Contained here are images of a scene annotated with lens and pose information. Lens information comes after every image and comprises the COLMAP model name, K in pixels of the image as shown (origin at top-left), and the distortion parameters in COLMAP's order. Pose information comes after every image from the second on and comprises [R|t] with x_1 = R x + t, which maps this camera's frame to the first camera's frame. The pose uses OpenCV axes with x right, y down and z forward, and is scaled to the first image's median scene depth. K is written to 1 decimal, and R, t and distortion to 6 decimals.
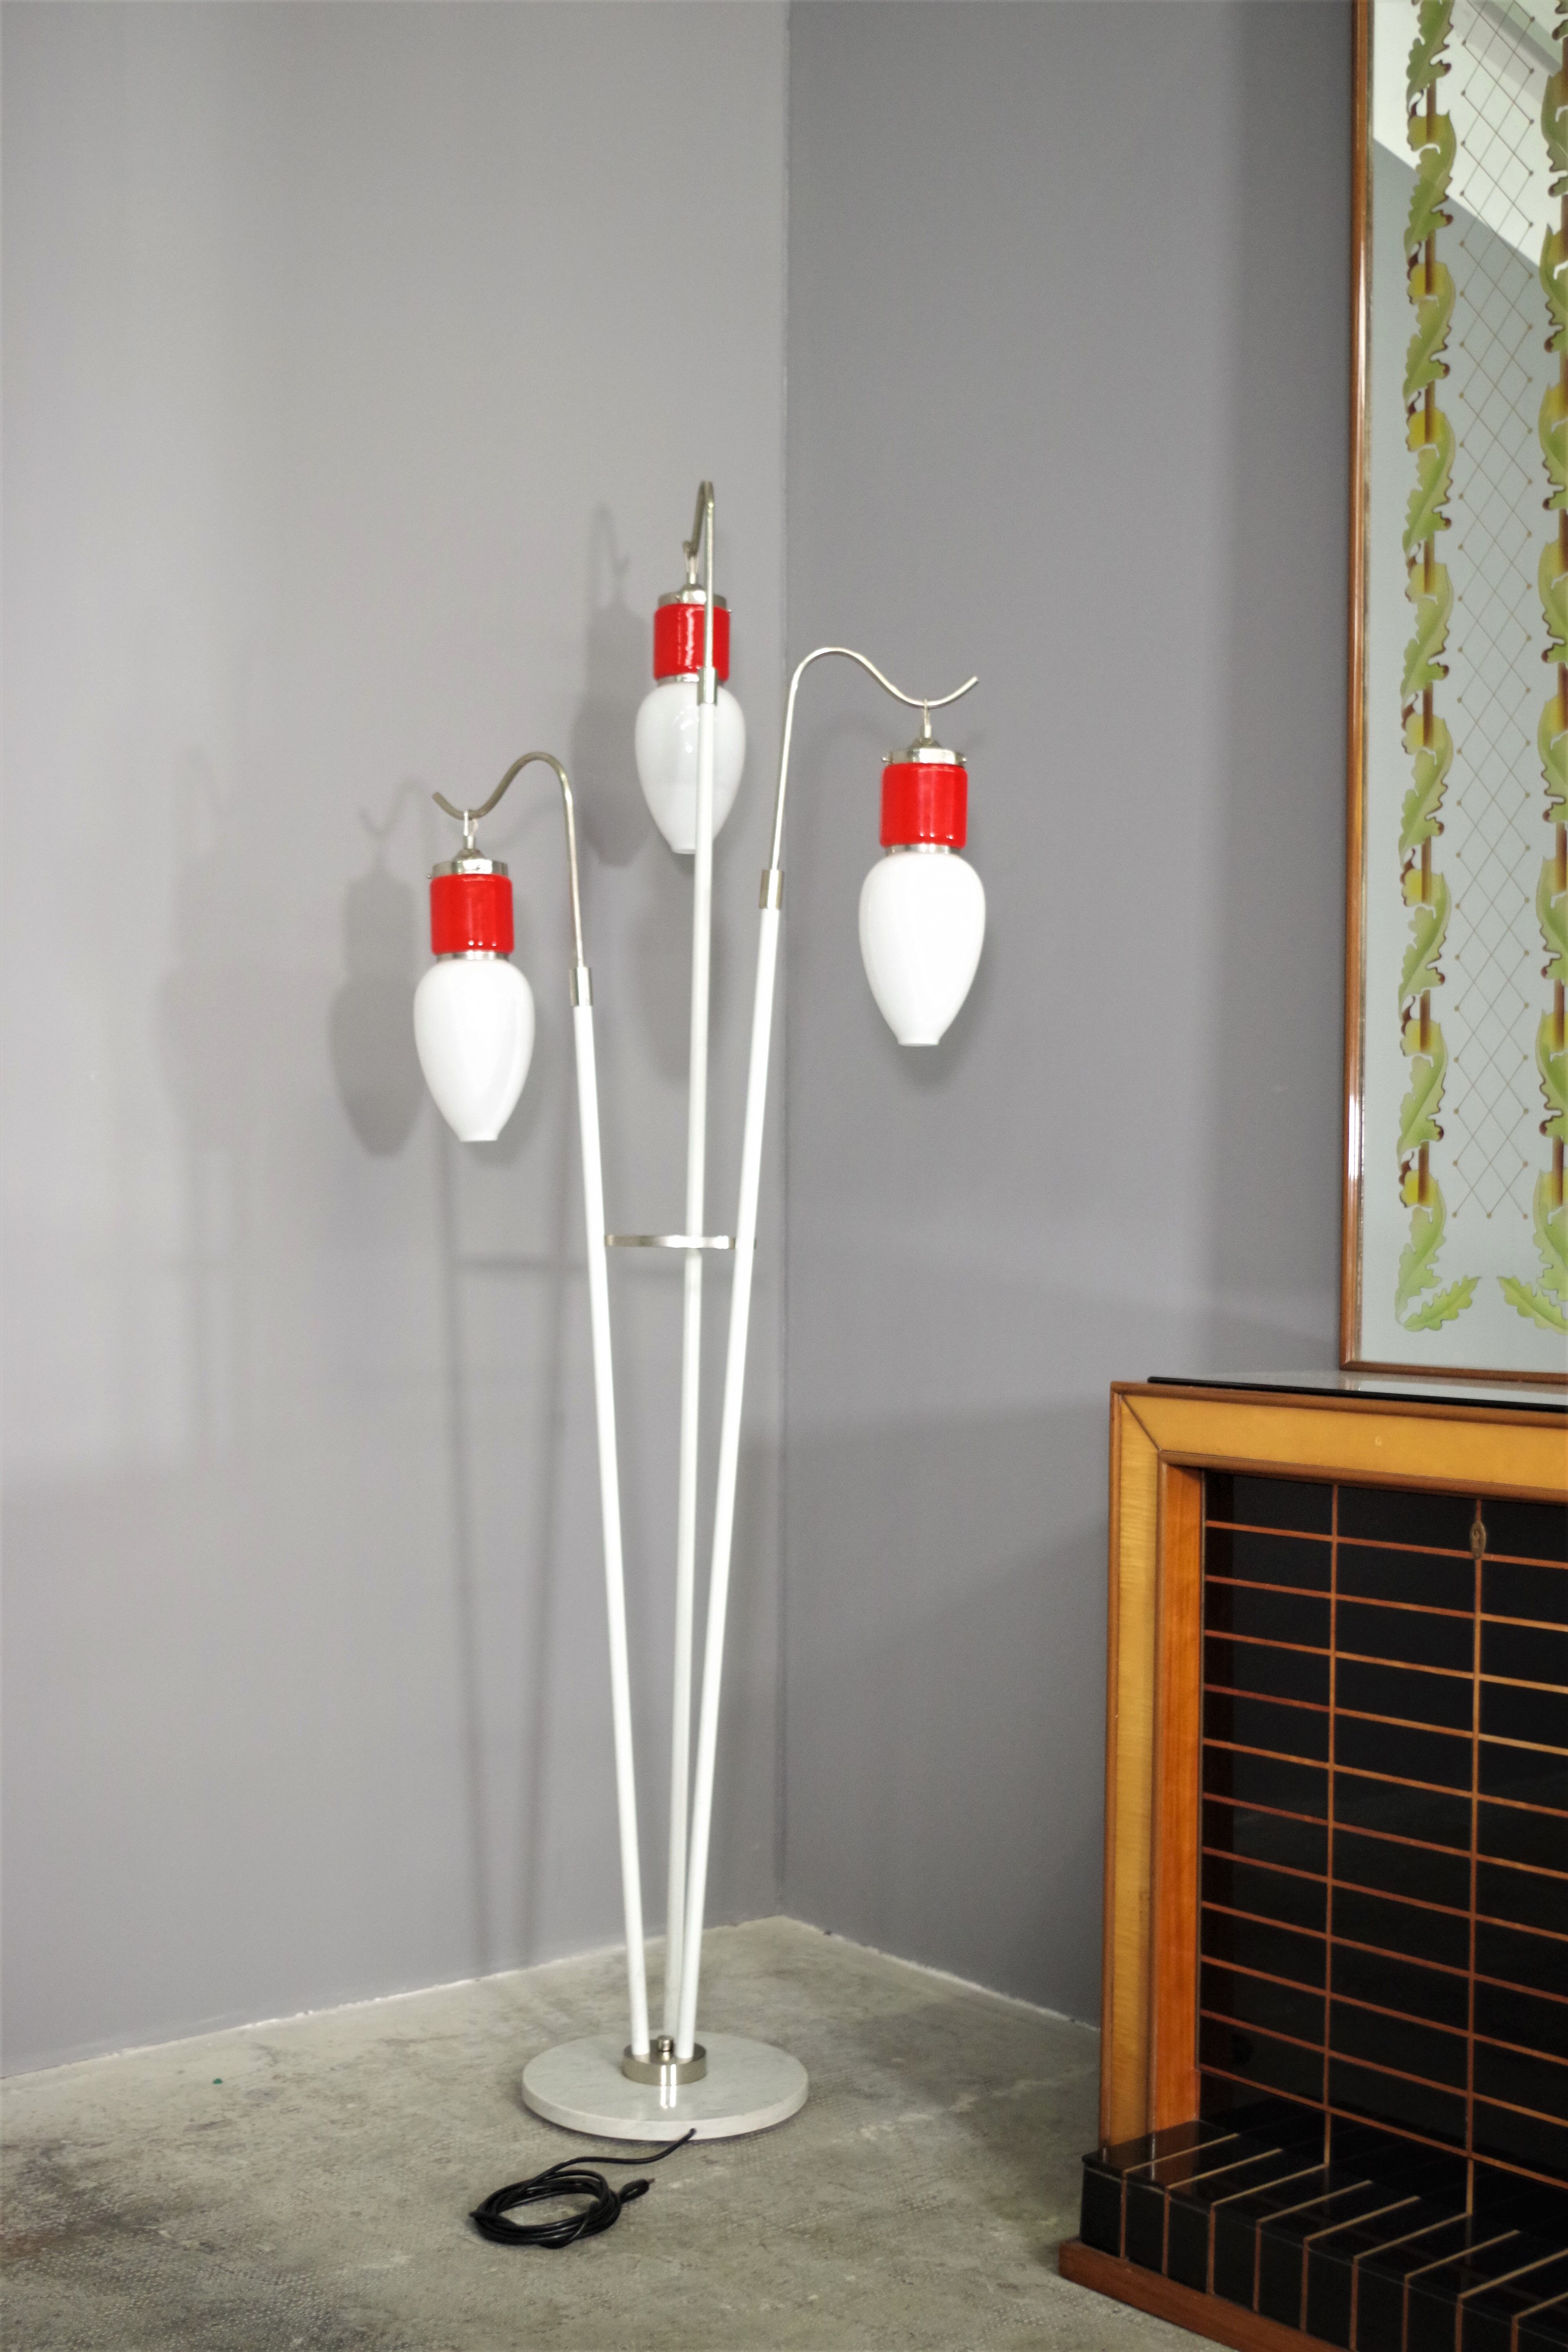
lens RADIAL K [[2704.9, 0, 784.0], [0, 2704.9, 1176.0], [0, 0, 1]] dist [-0.015285, -0.006688]
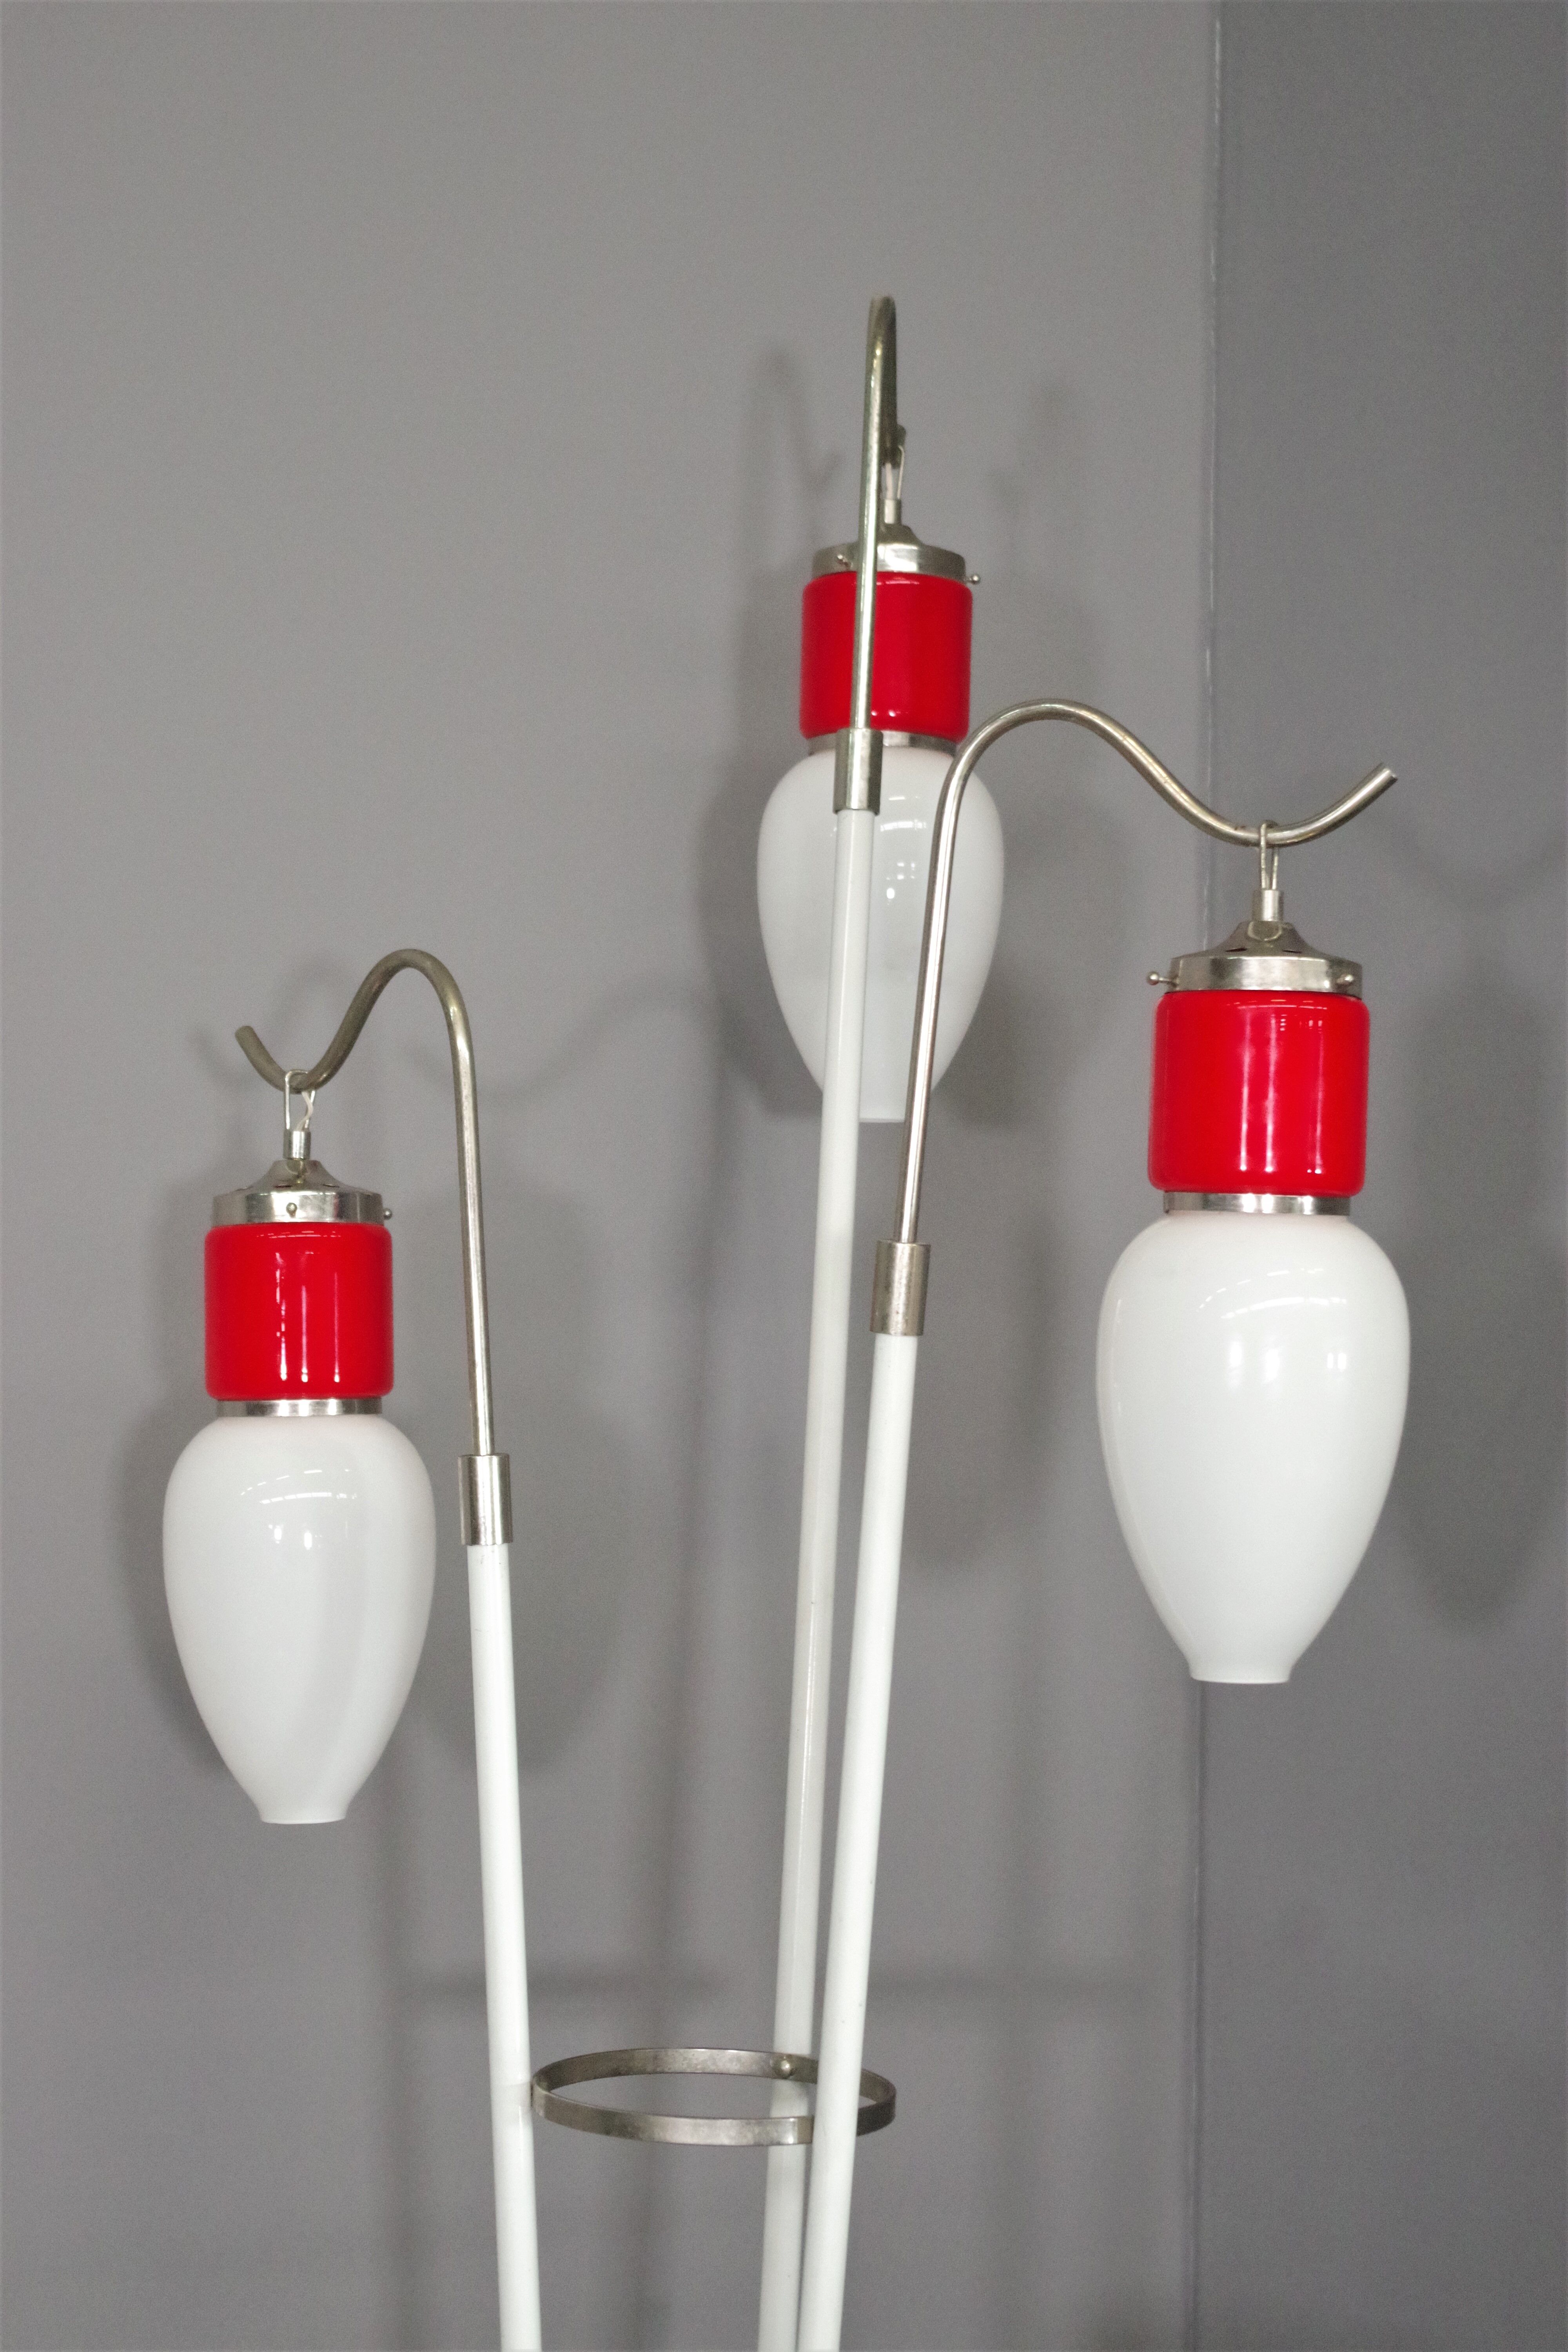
lens RADIAL K [[3865.8, 0, 784.0], [0, 3865.8, 1176.0], [0, 0, 1]] dist [0.055461, 0.028756]
pose [[0.966866, 0.002593, -0.255272, 0.126644], [-0.006380, 0.999882, -0.014007, -0.113153], [0.255205, 0.015171, 0.966768, 0.418319]]
